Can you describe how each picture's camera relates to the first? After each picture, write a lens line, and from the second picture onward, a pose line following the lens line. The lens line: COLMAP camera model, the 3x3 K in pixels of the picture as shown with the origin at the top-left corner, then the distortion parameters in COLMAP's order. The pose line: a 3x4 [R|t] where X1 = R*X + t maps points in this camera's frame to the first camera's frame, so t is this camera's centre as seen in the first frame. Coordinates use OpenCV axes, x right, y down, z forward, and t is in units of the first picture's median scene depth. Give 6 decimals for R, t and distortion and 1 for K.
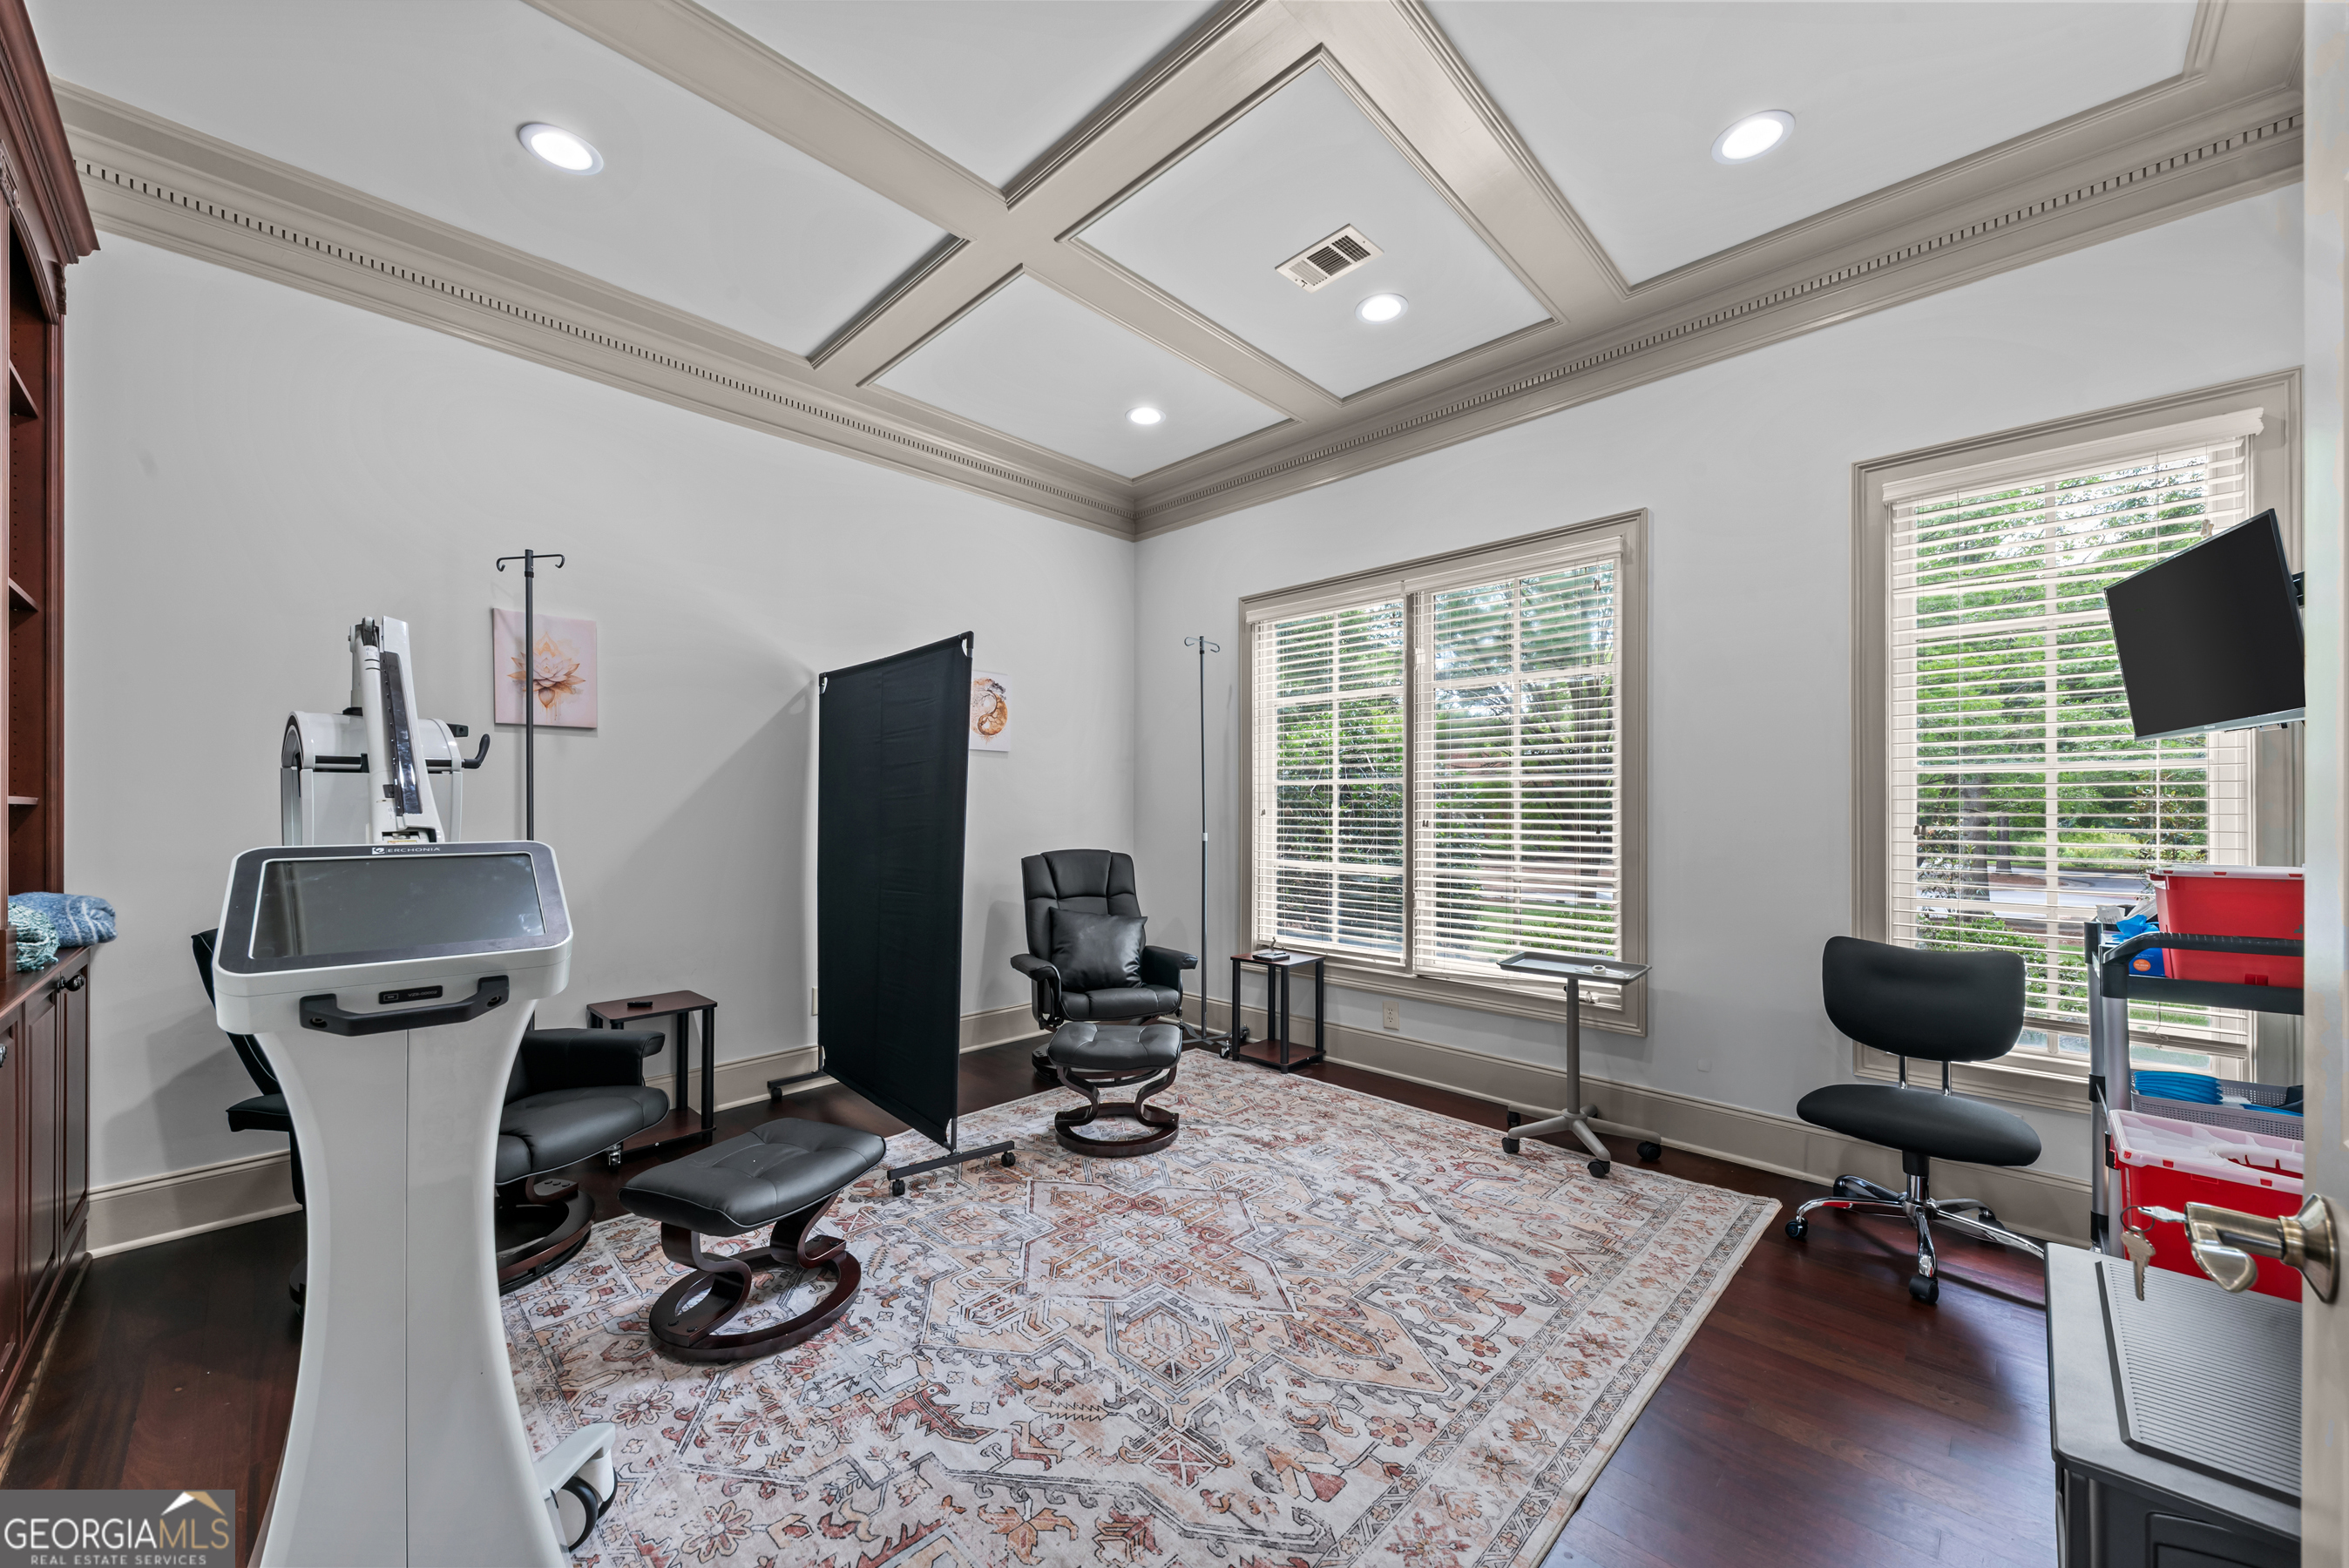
lens RADIAL K [[862.1, 0, 1160.8], [0, 862.1, 800.4], [0, 0, 1]] dist [0.025424, -0.000054]
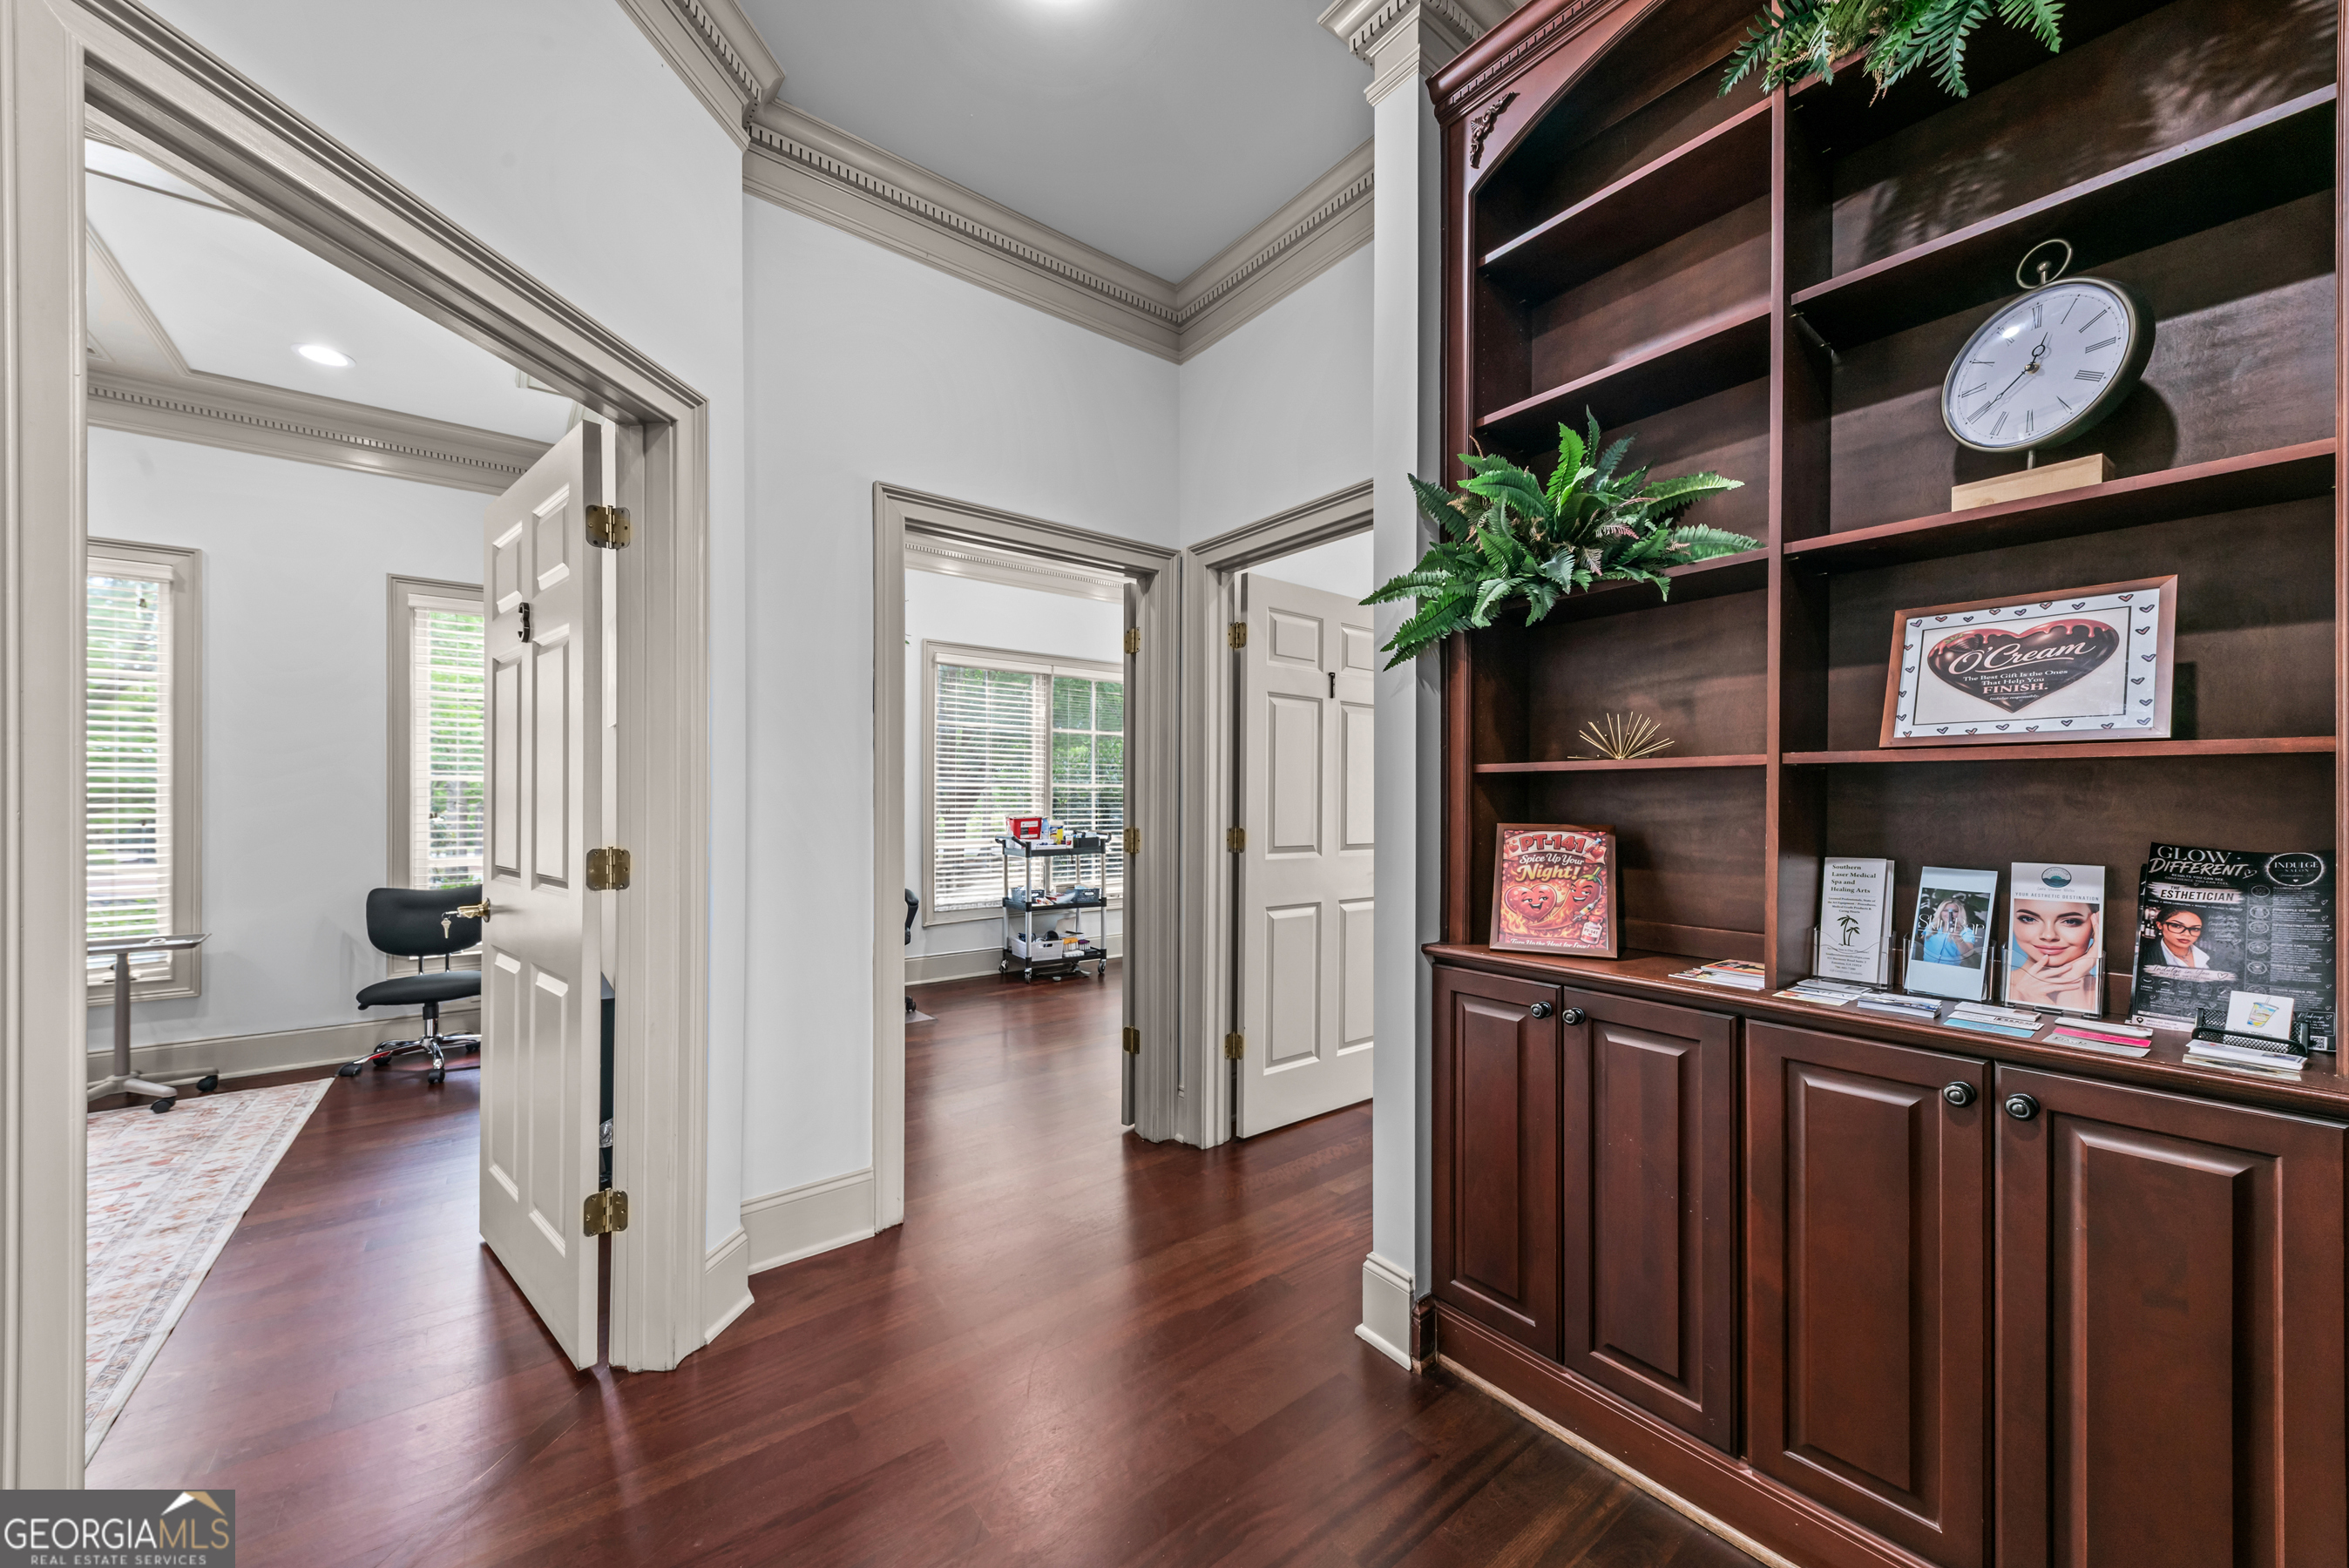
lens RADIAL K [[862.1, 0, 1160.8], [0, 862.1, 800.4], [0, 0, 1]] dist [0.025424, -0.000054]
pose [[0.140042, -0.002251, 0.990143, -0.538294], [-0.008863, 0.999954, 0.003527, -0.011858], [-0.990106, -0.009270, 0.140016, -0.543433]]
